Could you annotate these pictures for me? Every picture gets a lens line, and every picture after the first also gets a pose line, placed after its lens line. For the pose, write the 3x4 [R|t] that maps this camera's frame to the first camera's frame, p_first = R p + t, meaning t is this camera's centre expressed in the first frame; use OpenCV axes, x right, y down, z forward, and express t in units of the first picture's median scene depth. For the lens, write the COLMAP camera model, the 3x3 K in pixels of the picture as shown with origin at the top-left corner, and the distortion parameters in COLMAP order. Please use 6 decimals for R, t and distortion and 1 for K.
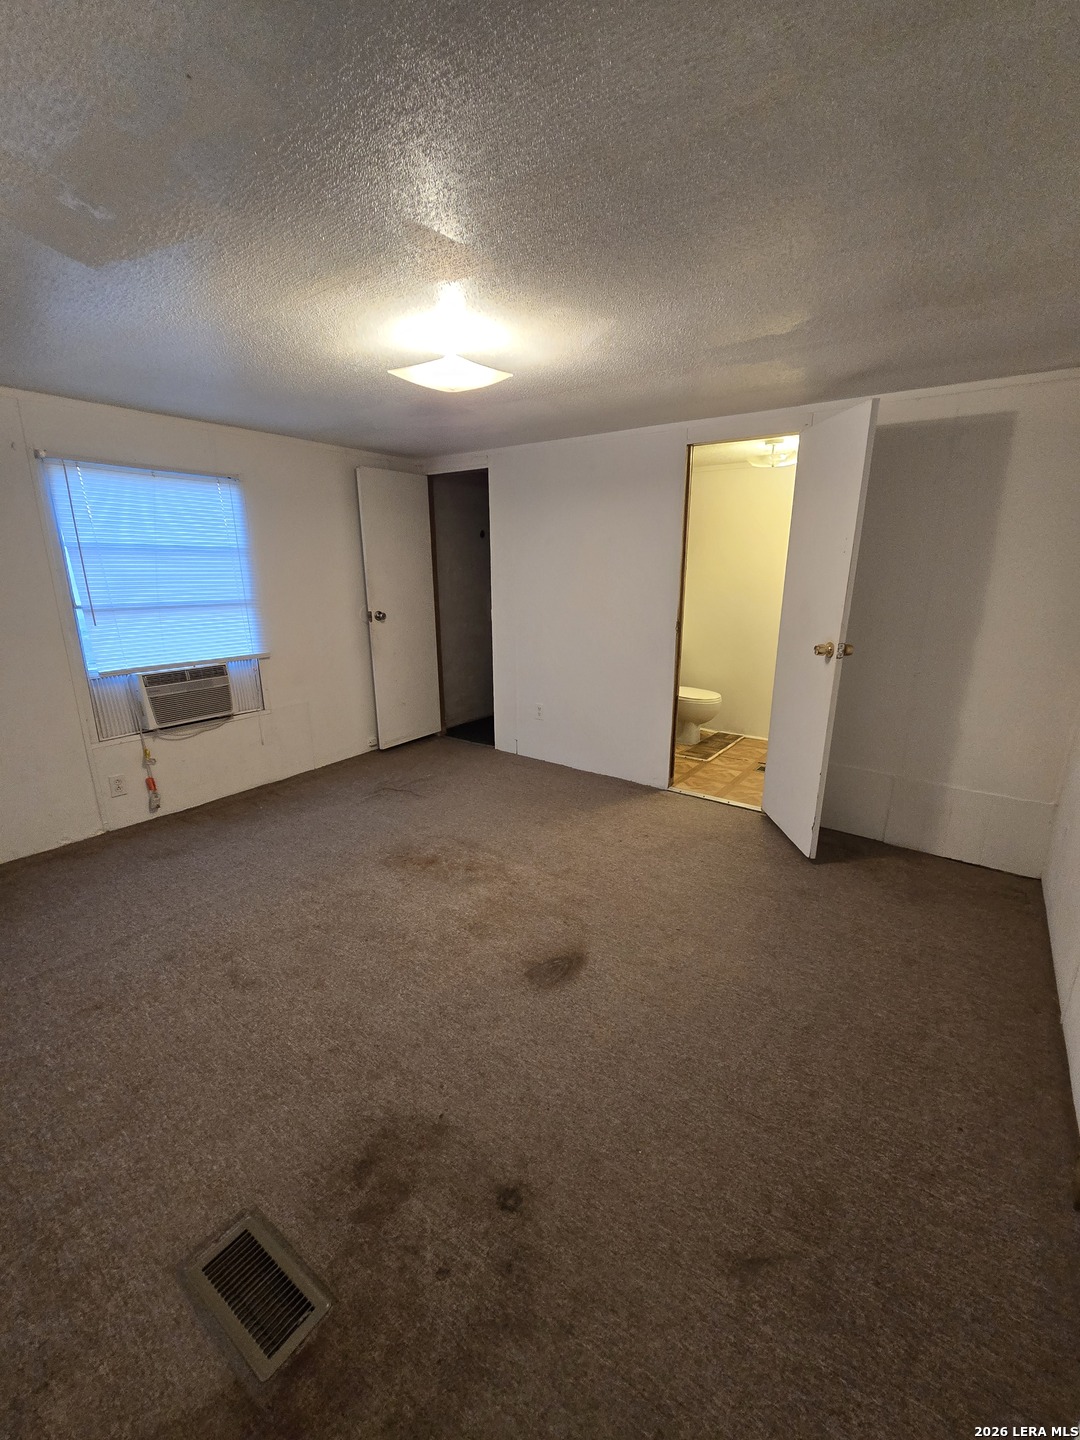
lens RADIAL K [[588.2, 0, 544.0], [0, 588.2, 723.5], [0, 0, 1]] dist [-0.001620, 0.000155]
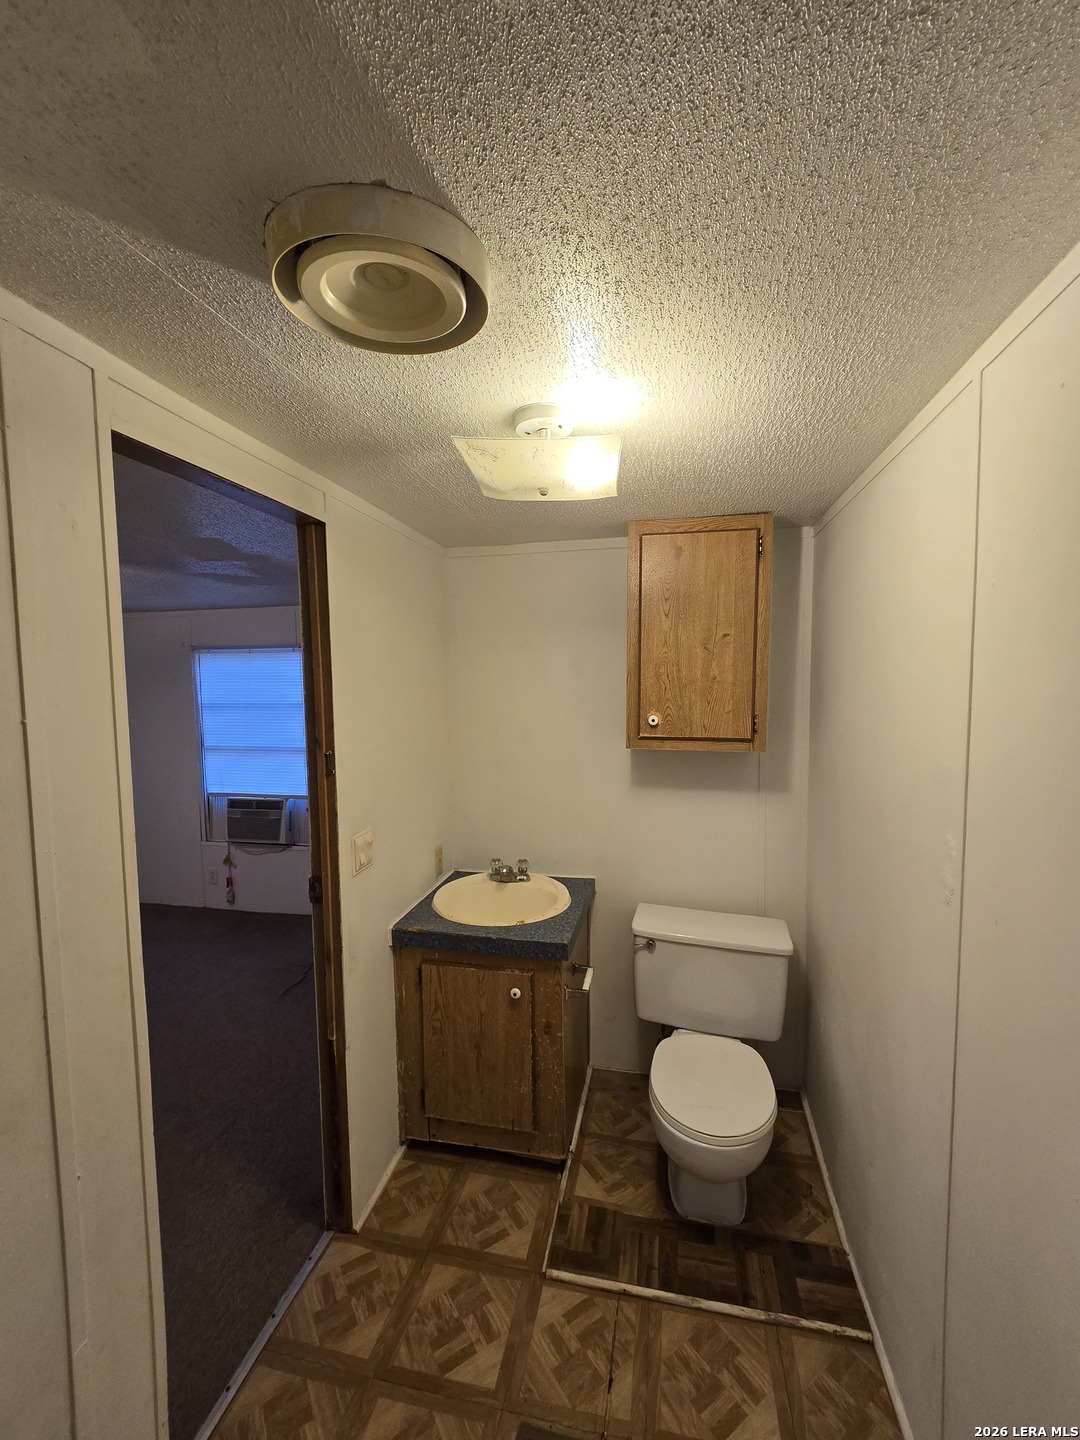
lens RADIAL K [[588.2, 0, 544.9], [0, 588.2, 722.4], [0, 0, 1]] dist [-0.001620, 0.000155]
pose [[0.421903, 0.053999, -0.905031, 0.754838], [-0.223488, 0.973616, -0.046094, -0.327350], [0.878664, 0.221711, 0.422840, 0.970838]]
